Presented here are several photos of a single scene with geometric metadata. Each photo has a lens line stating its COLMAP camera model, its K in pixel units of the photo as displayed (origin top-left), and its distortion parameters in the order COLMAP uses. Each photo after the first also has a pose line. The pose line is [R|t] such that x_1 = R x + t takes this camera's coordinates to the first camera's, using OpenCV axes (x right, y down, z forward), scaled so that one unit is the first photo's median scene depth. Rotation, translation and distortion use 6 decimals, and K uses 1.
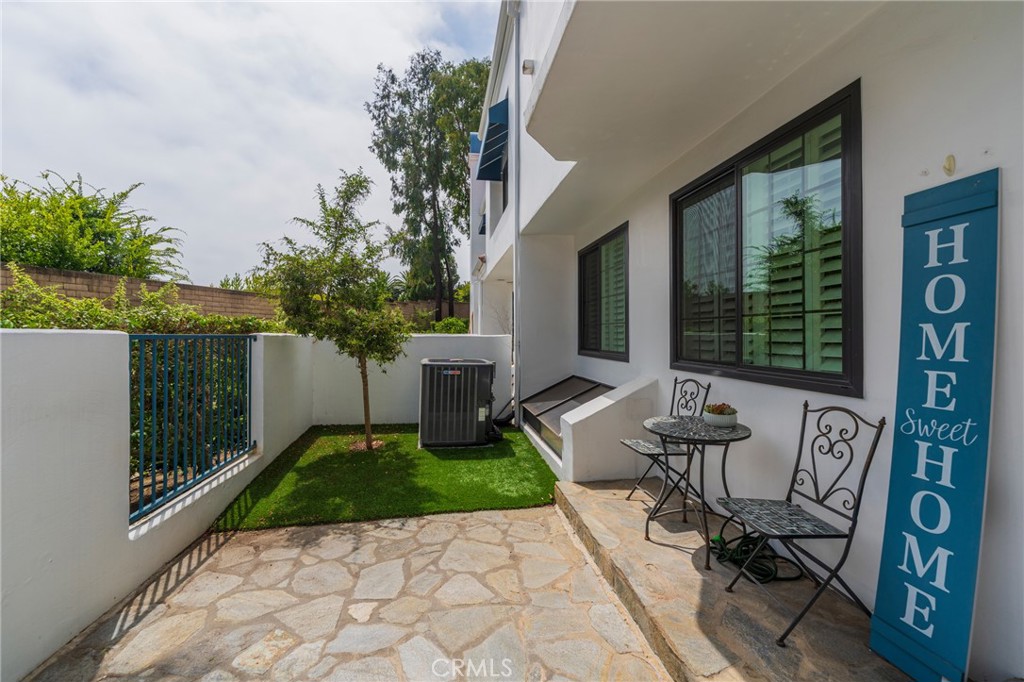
lens RADIAL K [[416.1, 0, 511.6], [0, 416.1, 337.0], [0, 0, 1]] dist [0.000782, -0.000478]
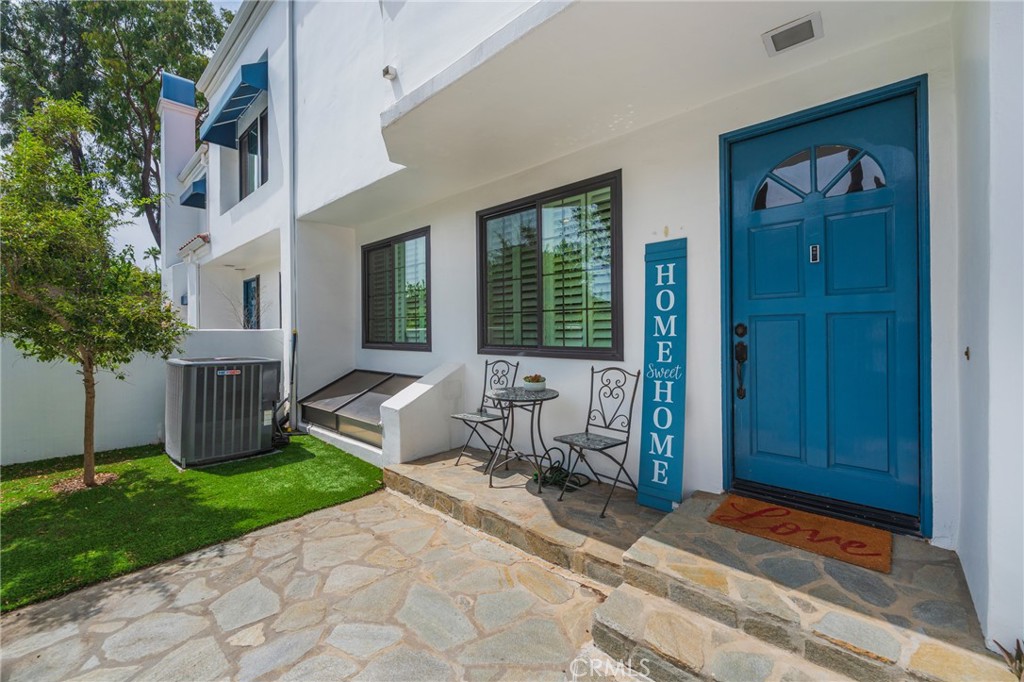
lens RADIAL K [[416.1, 0, 506.5], [0, 416.1, 333.7], [0, 0, 1]] dist [0.000782, -0.000478]
pose [[0.791956, -0.009991, 0.610496, -0.347873], [0.011480, 0.999933, 0.001472, 0.018984], [-0.610470, 0.005842, 0.792018, -0.022009]]
